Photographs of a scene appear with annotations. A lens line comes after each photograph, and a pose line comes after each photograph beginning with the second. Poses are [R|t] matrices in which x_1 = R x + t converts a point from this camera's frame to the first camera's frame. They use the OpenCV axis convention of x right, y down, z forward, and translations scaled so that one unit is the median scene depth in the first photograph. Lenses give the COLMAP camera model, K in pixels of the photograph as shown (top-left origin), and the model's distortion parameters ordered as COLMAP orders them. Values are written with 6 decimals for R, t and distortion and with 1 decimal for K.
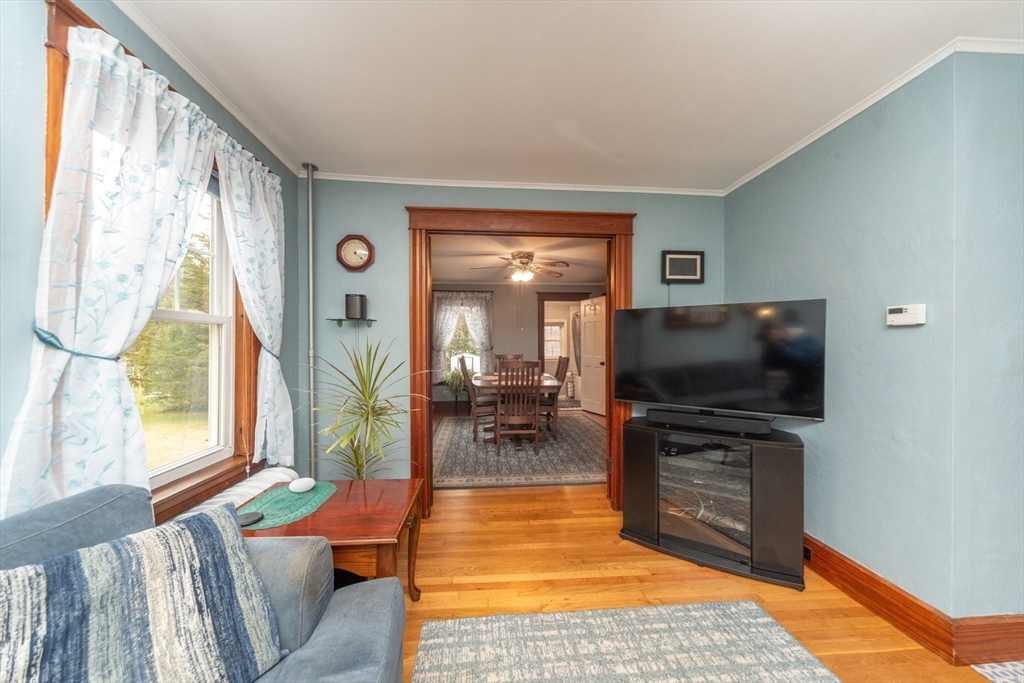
lens RADIAL K [[360.4, 0, 512.7], [0, 360.4, 341.0], [0, 0, 1]] dist [0.005741, -0.001589]
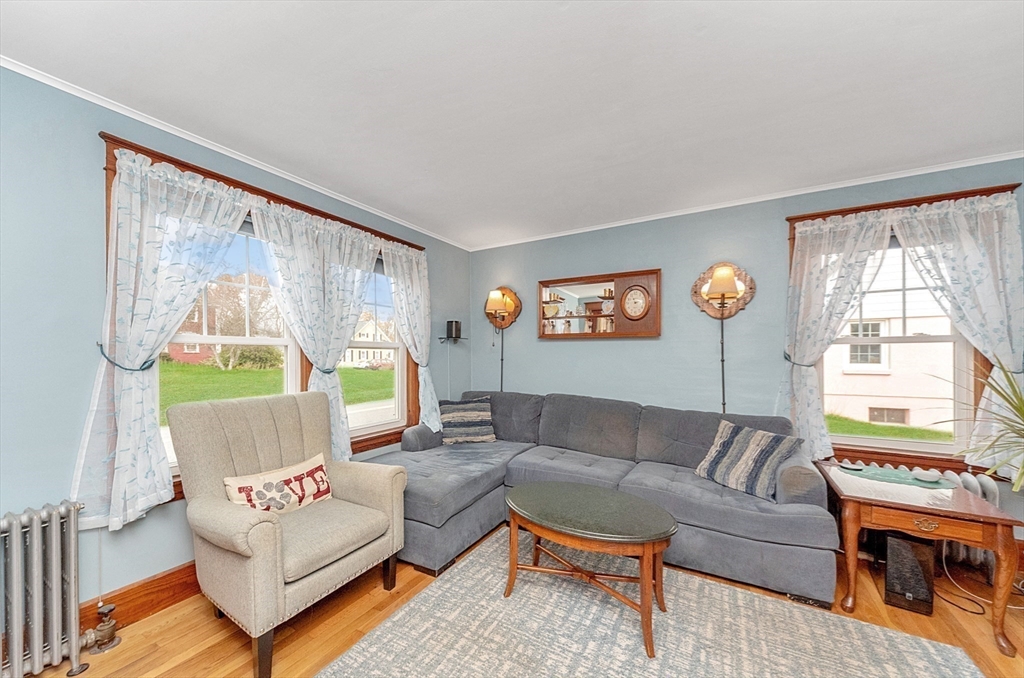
lens RADIAL K [[360.4, 0, 504.5], [0, 360.4, 351.5], [0, 0, 1]] dist [0.005741, -0.001589]
pose [[-0.595426, -0.006225, -0.803386, 2.917590], [0.016263, 0.999672, -0.019800, -0.041587], [0.803245, -0.024855, -0.595129, 1.399758]]
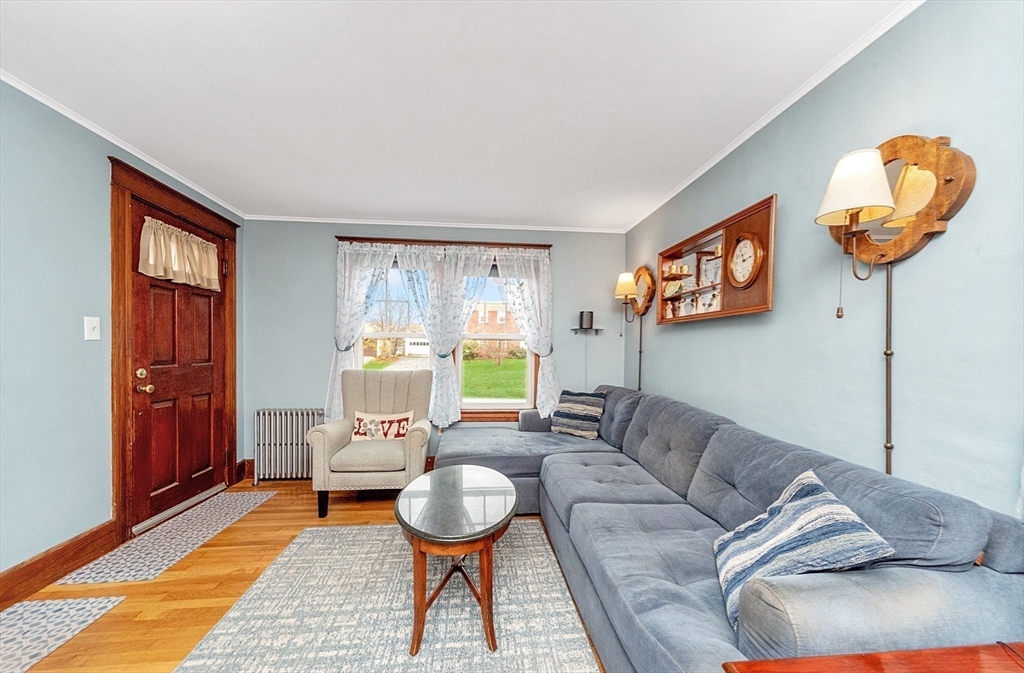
lens RADIAL K [[360.4, 0, 513.1], [0, 360.4, 353.1], [0, 0, 1]] dist [0.005741, -0.001589]
pose [[-0.999885, -0.009999, -0.011412, 0.086686], [-0.009918, 0.999925, -0.007121, 0.045844], [0.011482, -0.007007, -0.999910, 2.868835]]
